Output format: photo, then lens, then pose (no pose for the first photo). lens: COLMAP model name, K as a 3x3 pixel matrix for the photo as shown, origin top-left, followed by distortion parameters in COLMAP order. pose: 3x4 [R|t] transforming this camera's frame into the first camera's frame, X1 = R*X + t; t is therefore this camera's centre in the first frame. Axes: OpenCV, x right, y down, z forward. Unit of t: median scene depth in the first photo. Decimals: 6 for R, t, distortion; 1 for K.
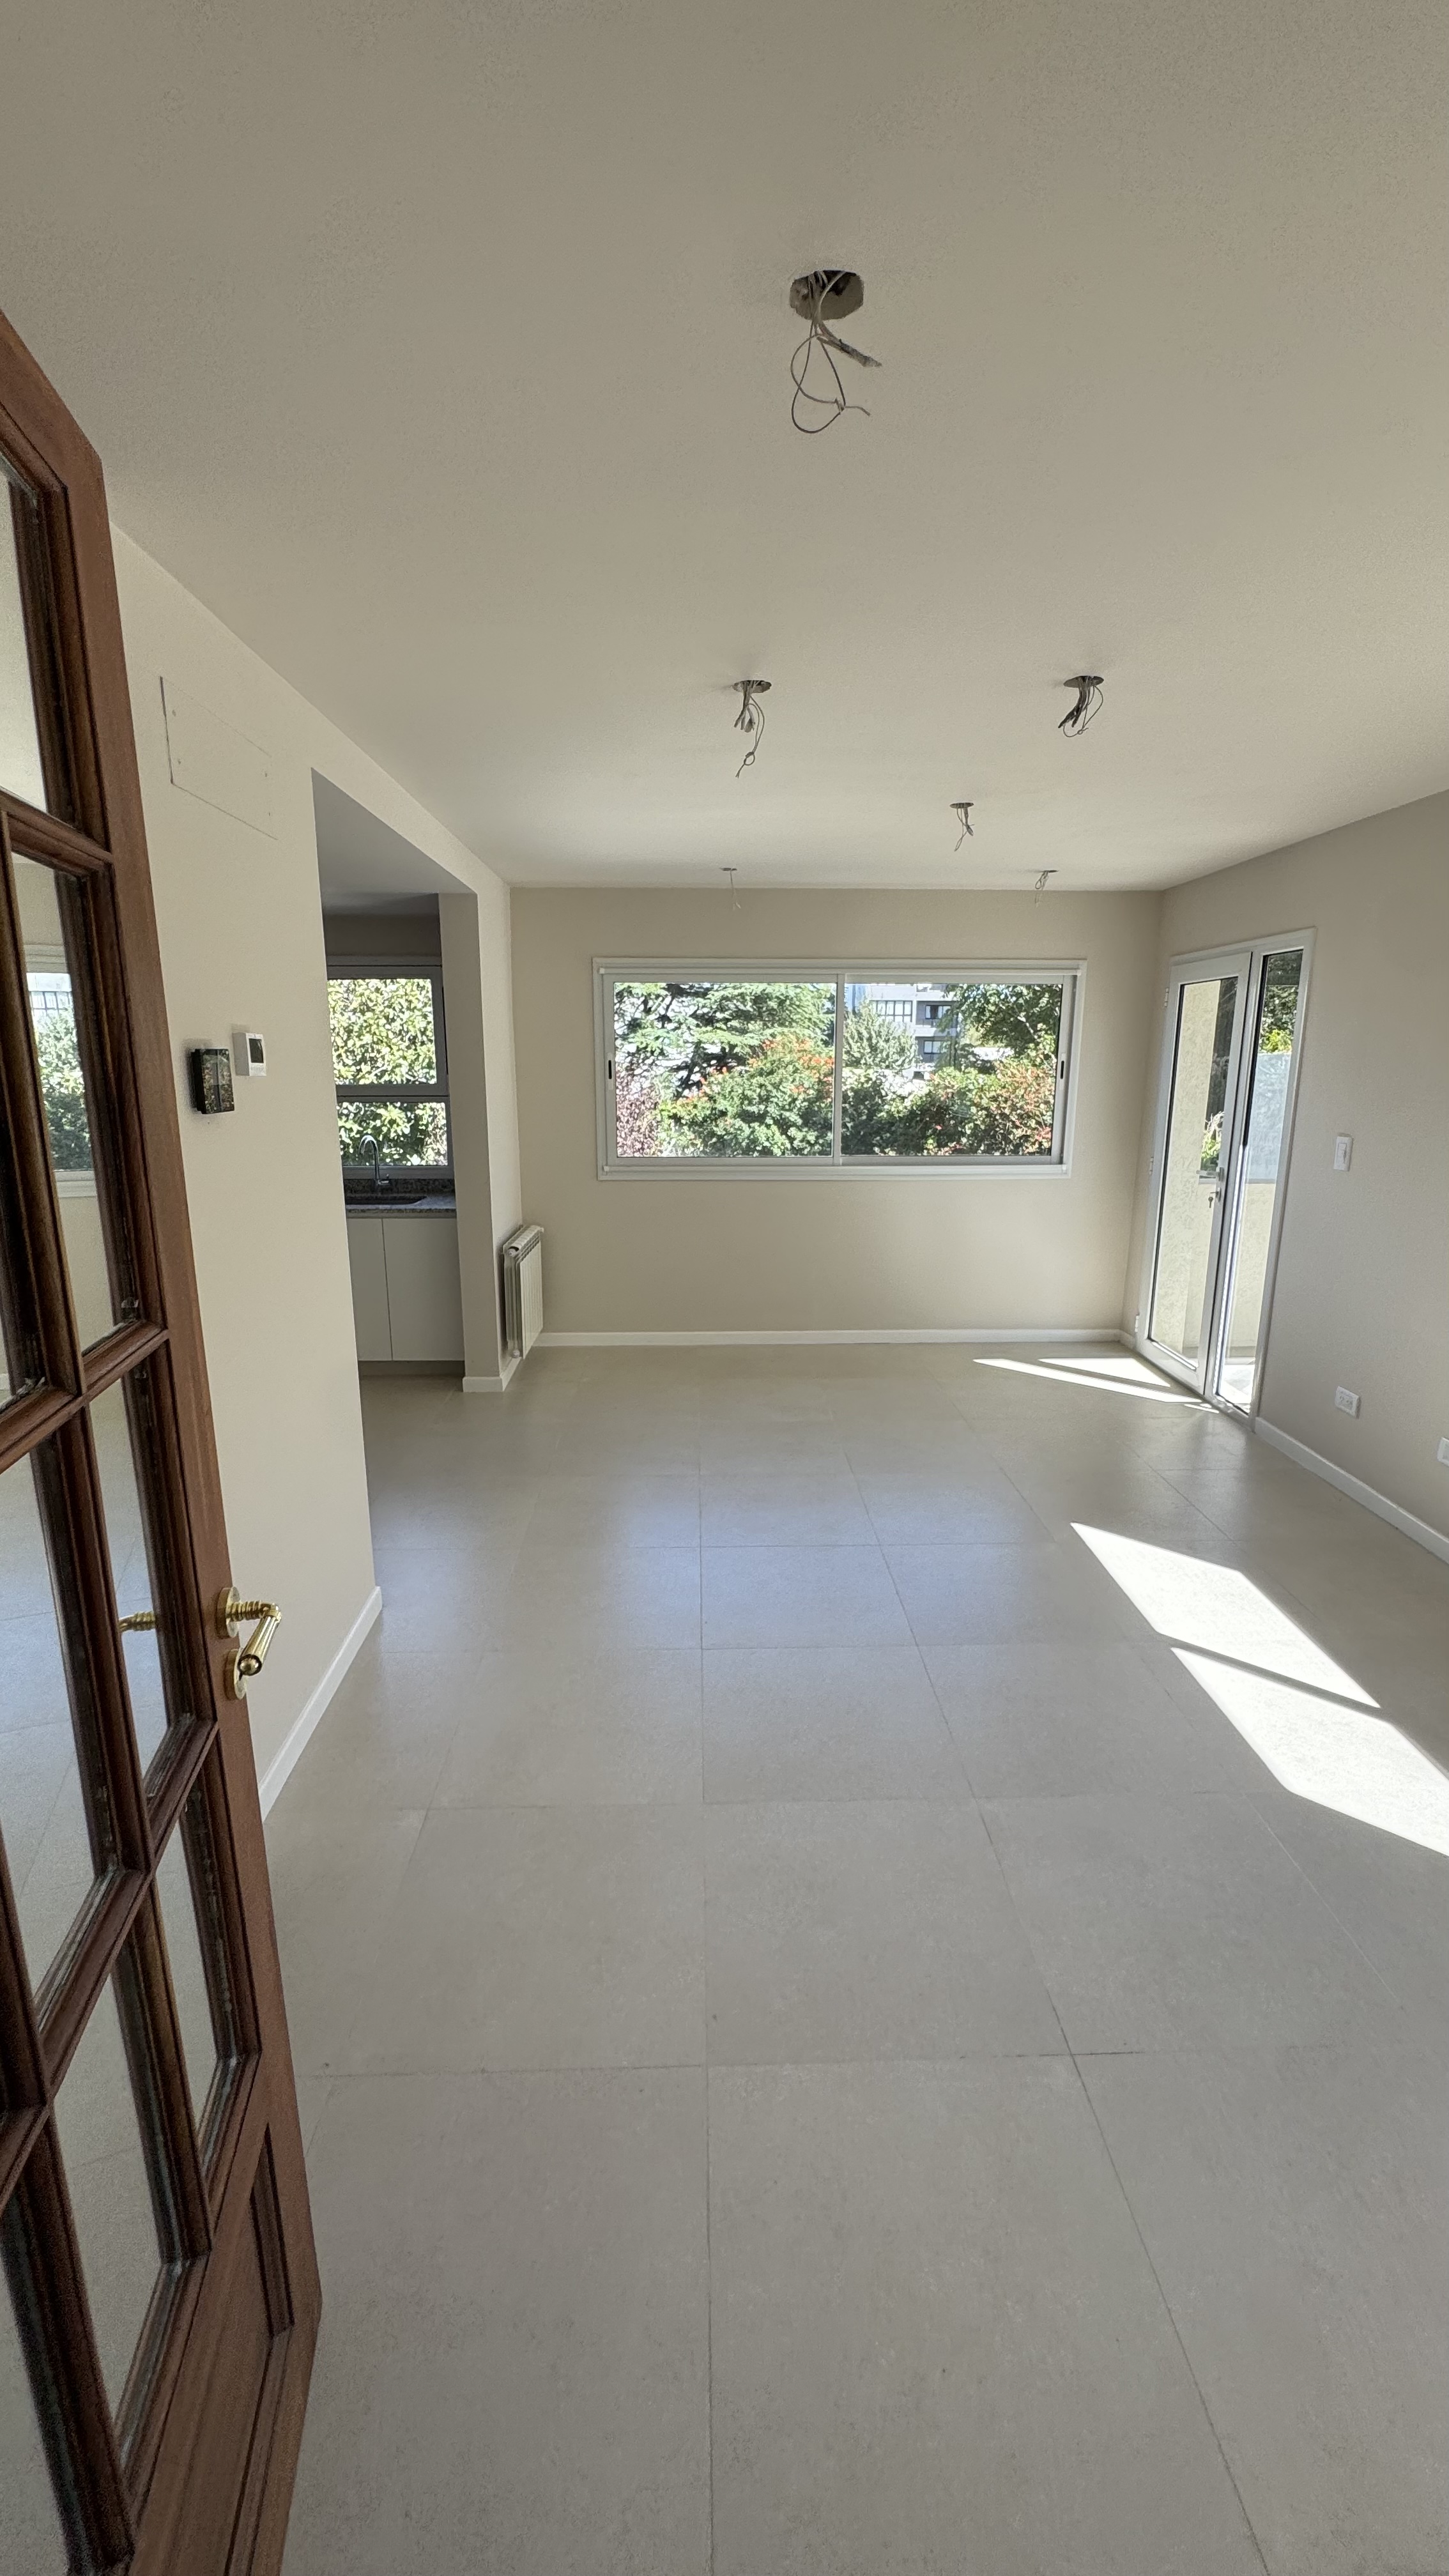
lens RADIAL K [[1021.8, 0, 727.7], [0, 1021.8, 1280.8], [0, 0, 1]] dist [-0.001745, 0.000206]
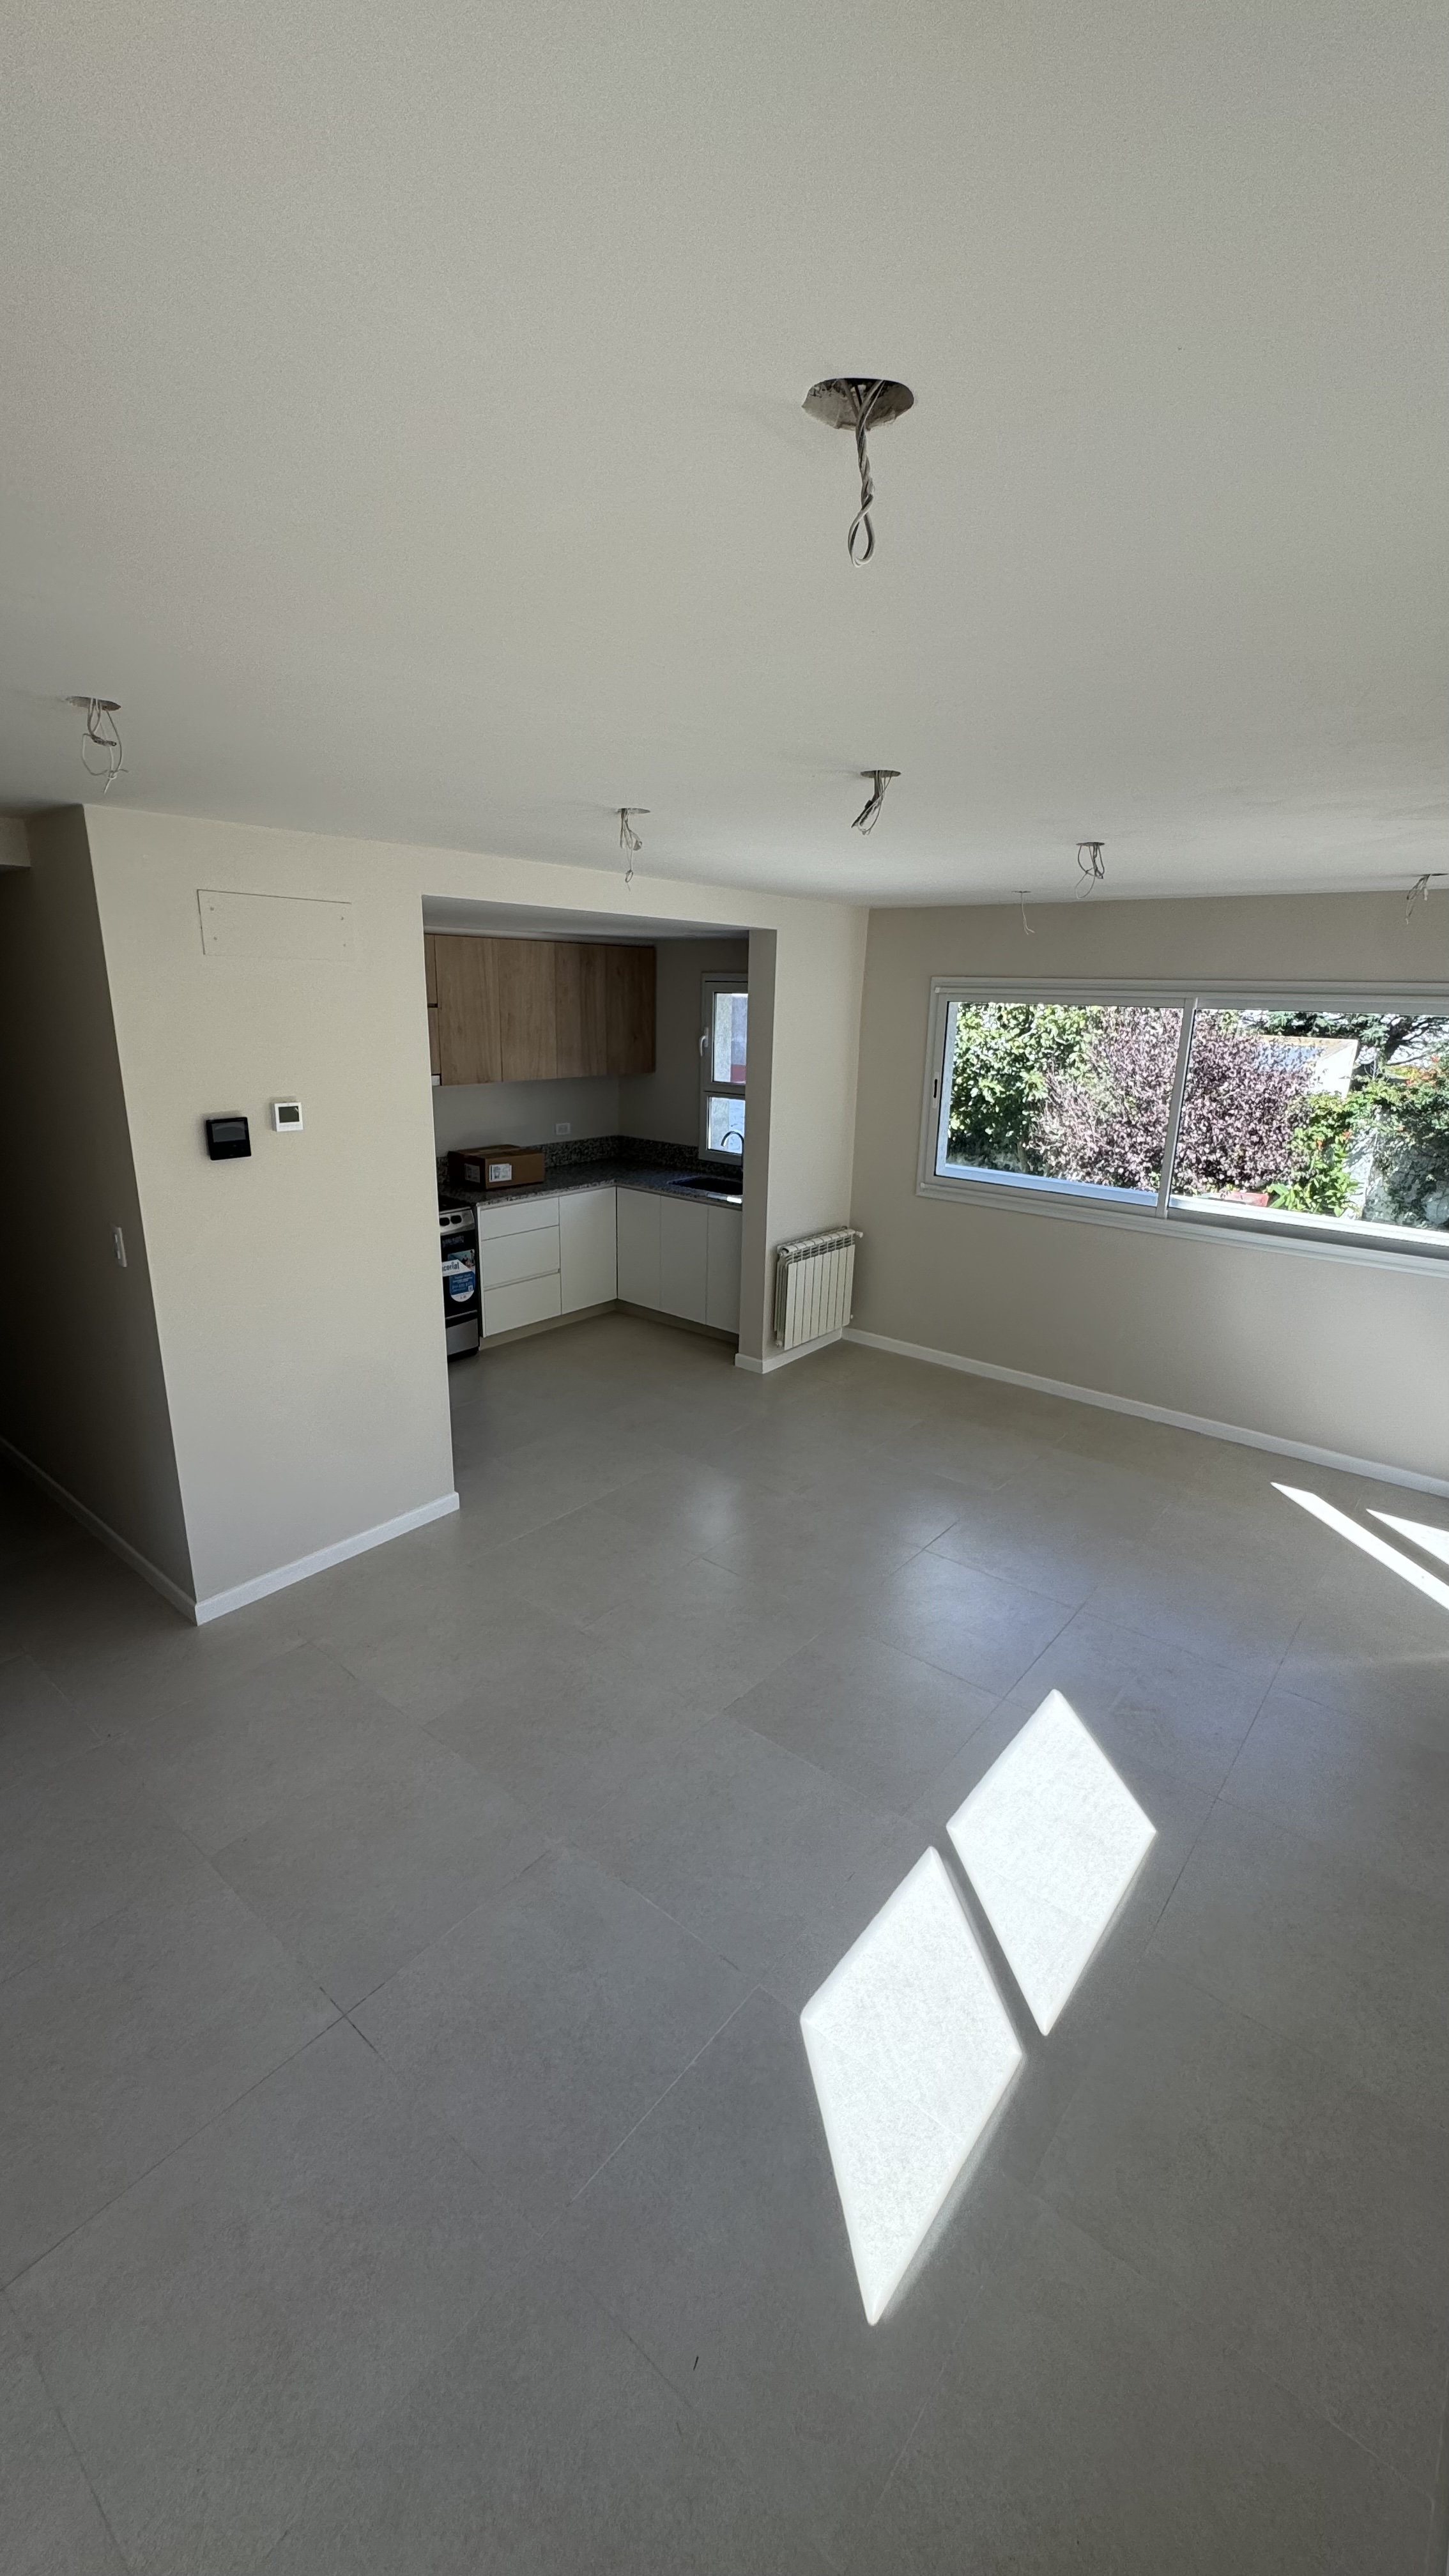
lens RADIAL K [[1021.8, 0, 727.5], [0, 1021.8, 1286.9], [0, 0, 1]] dist [-0.001745, 0.000206]
pose [[0.753611, 0.197695, -0.626887, 0.146518], [-0.160616, 0.980174, 0.116024, -0.036786], [0.637395, 0.013251, 0.770423, 0.037838]]
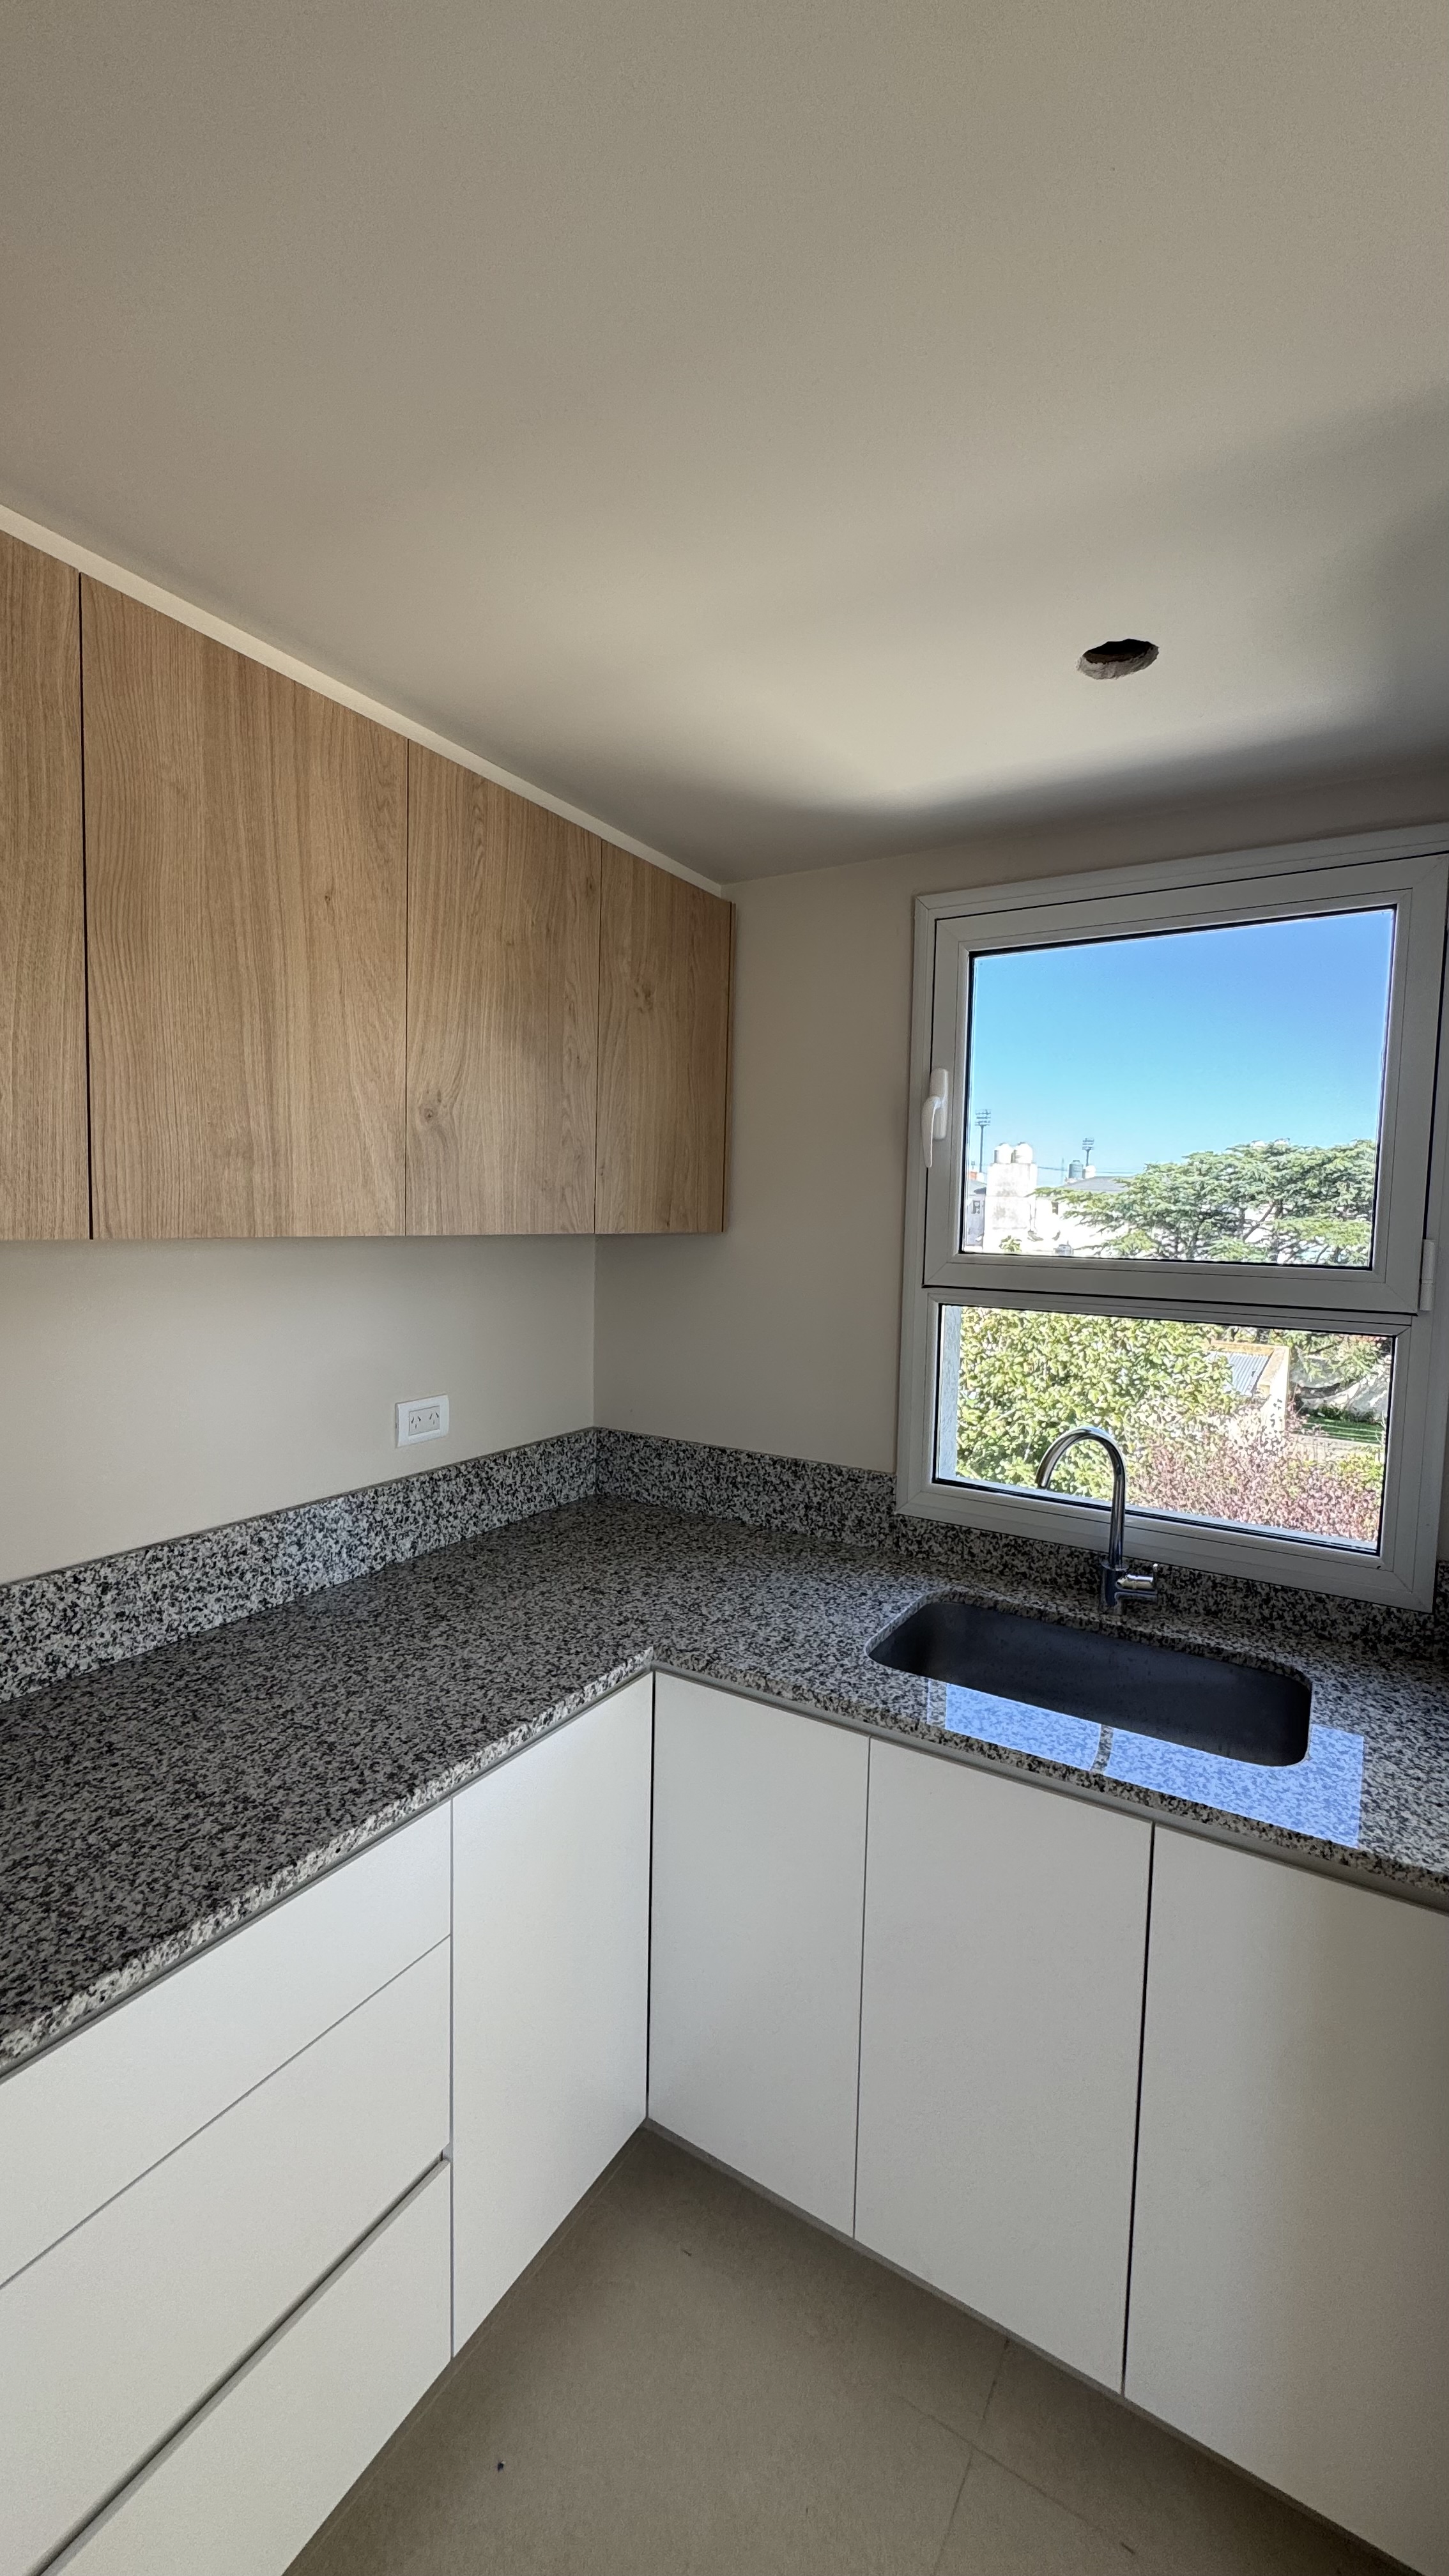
lens RADIAL K [[1021.8, 0, 738.5], [0, 1021.8, 1282.0], [0, 0, 1]] dist [-0.001745, 0.000206]
pose [[0.851175, 0.045800, -0.522879, -0.106193], [-0.134498, 0.981957, -0.132932, -0.046957], [0.507357, 0.183474, 0.841978, 0.248620]]
